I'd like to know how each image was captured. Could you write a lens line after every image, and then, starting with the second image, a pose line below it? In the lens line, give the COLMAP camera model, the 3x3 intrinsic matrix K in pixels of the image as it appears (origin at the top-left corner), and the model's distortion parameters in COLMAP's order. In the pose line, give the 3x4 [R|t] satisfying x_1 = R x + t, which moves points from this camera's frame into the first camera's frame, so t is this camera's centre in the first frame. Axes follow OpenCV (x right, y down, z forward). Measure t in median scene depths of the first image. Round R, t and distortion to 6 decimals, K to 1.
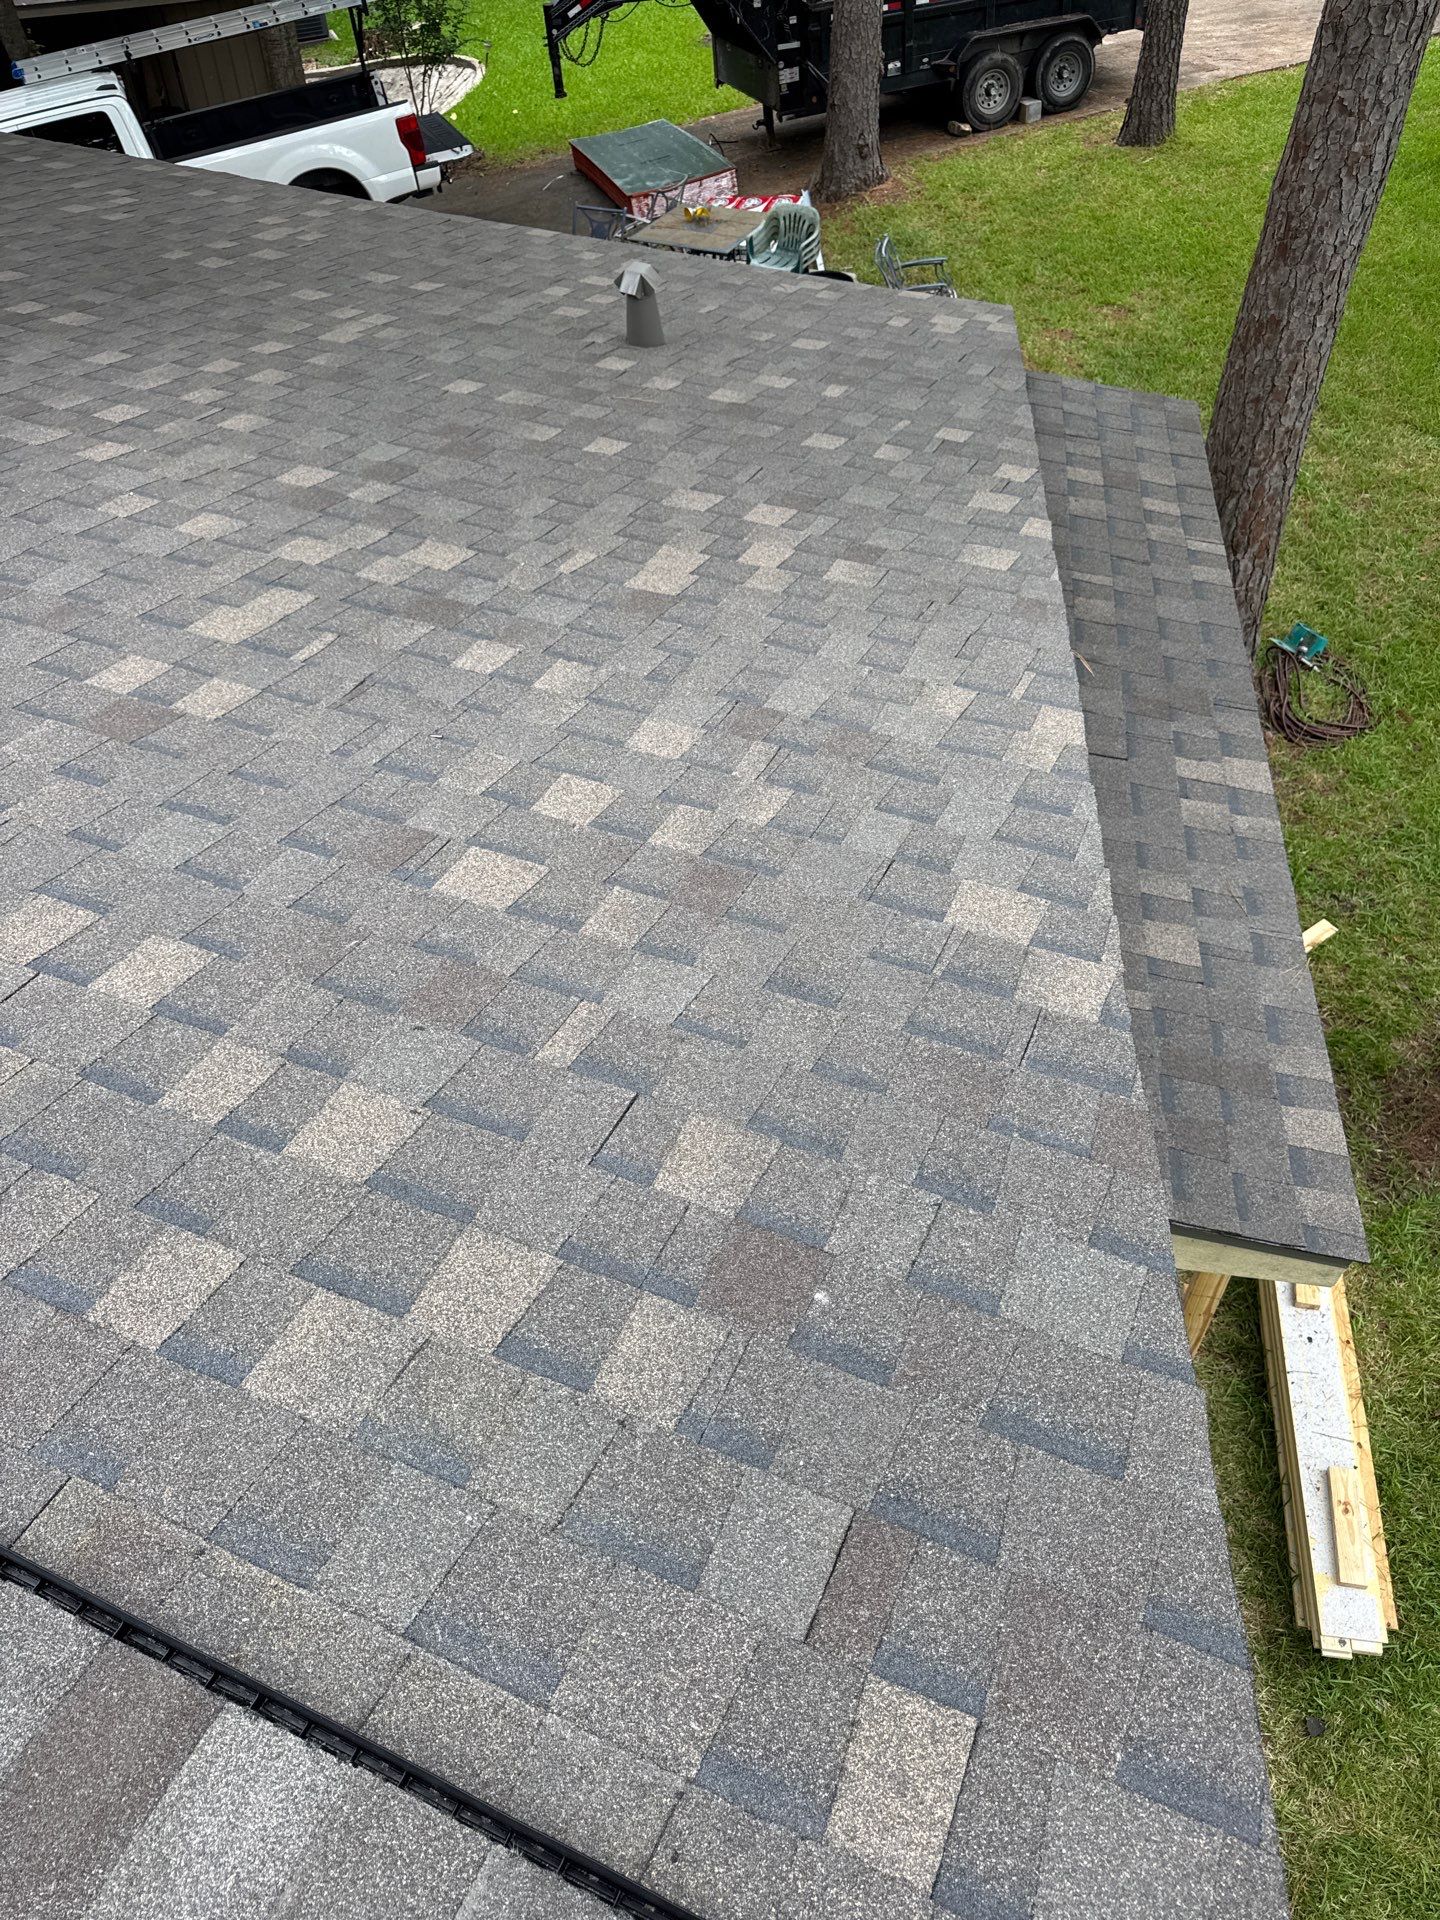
lens RADIAL K [[1360.9, 0, 720.0], [0, 1360.9, 960.0], [0, 0, 1]] dist [0.032053, -0.021434]
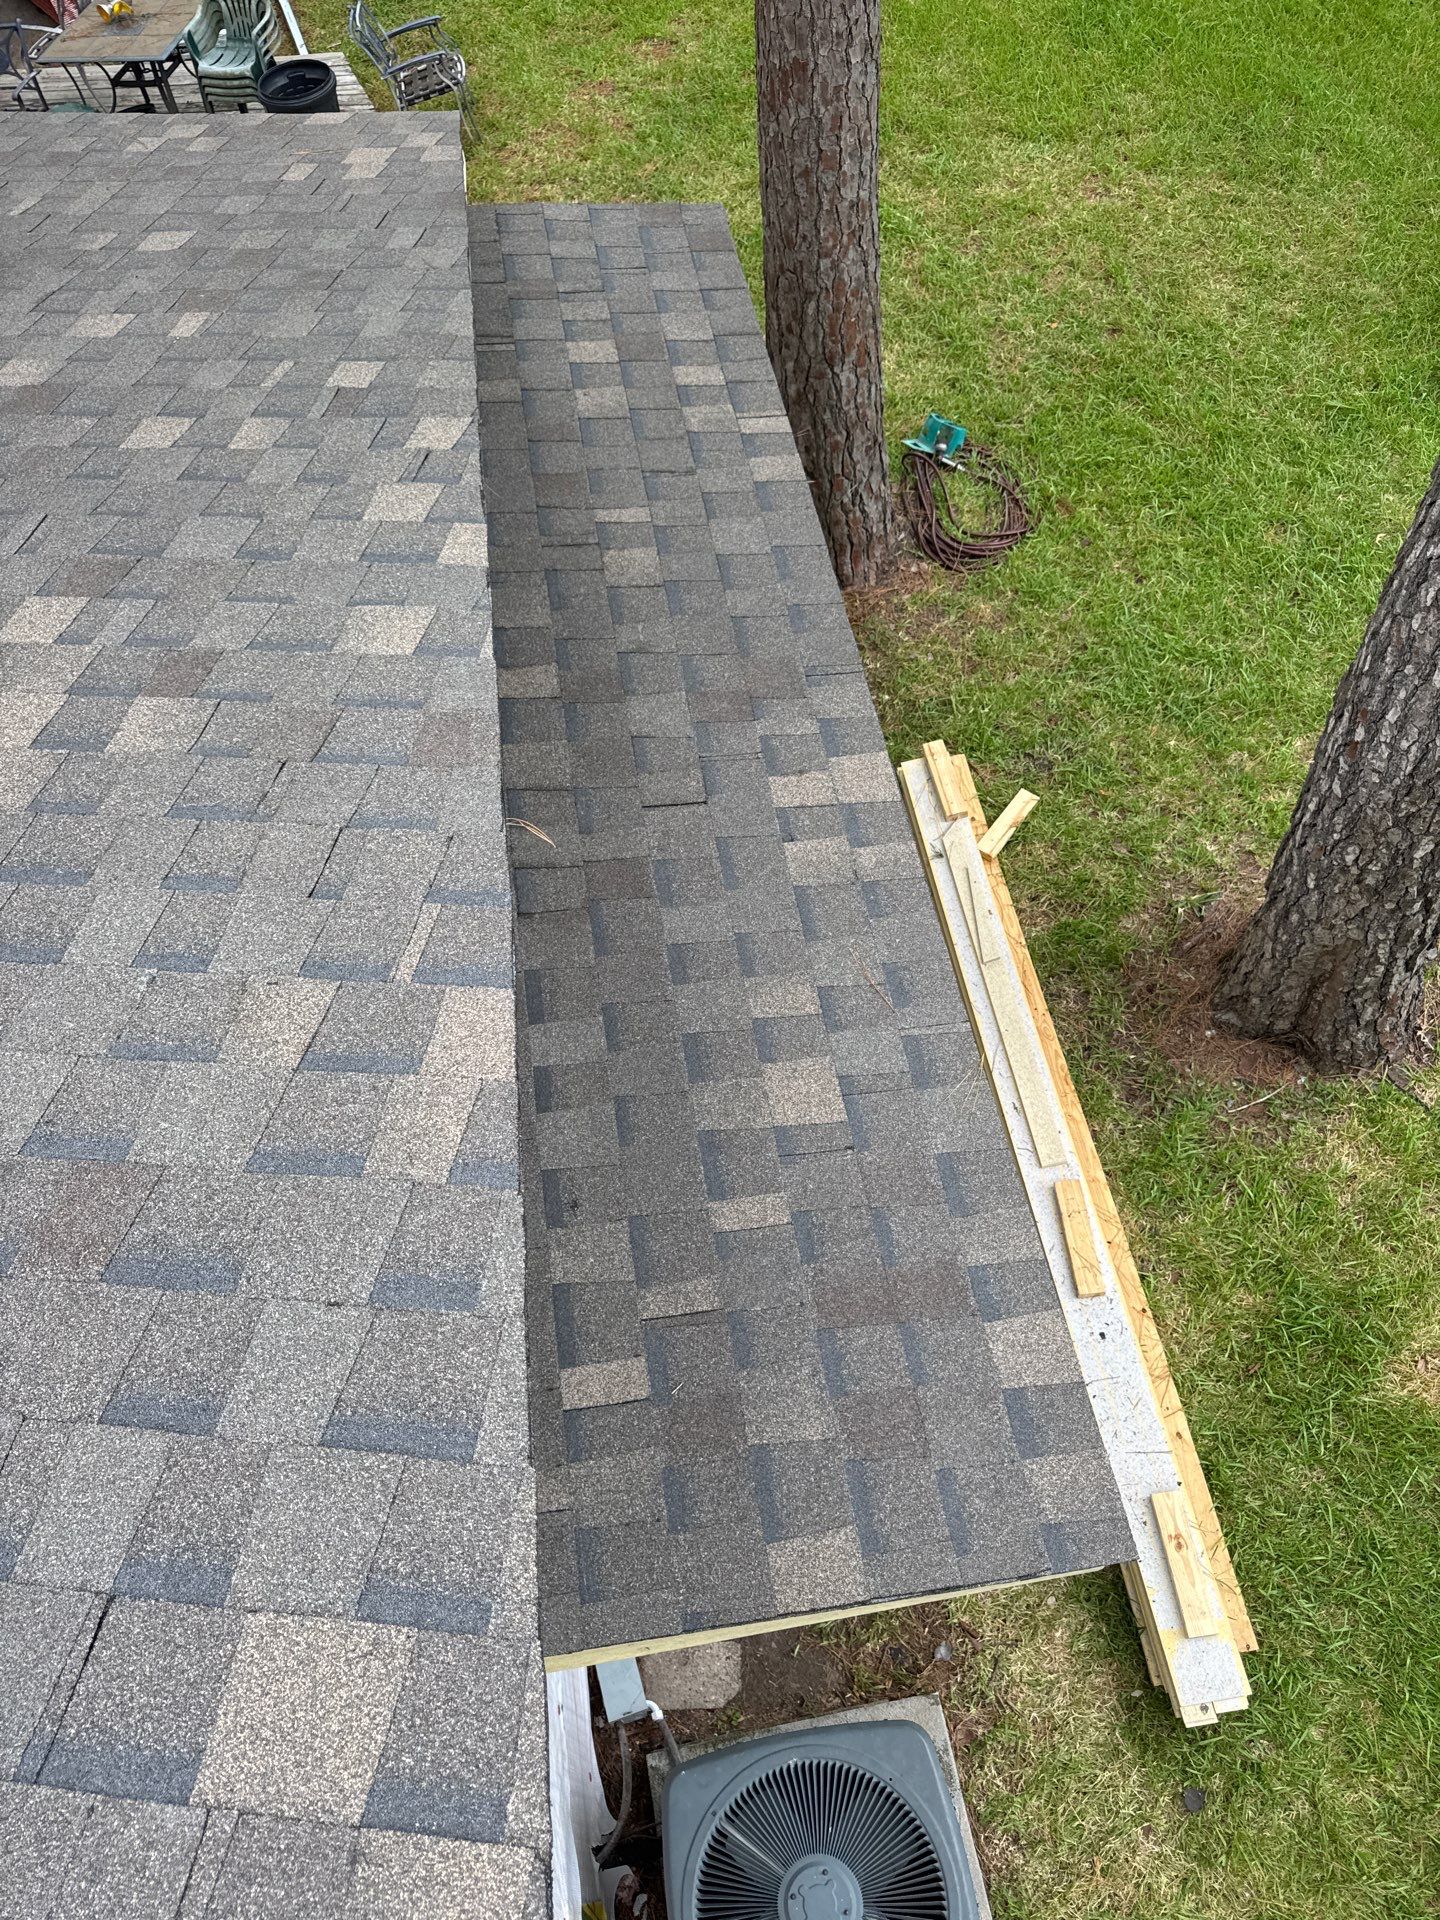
lens RADIAL K [[1360.9, 0, 720.0], [0, 1360.9, 960.0], [0, 0, 1]] dist [0.032053, -0.021434]
pose [[0.954816, -0.269843, 0.124544, 0.150491], [0.248754, 0.954934, 0.161937, -0.140814], [-0.162629, -0.123639, 0.978910, 0.217108]]
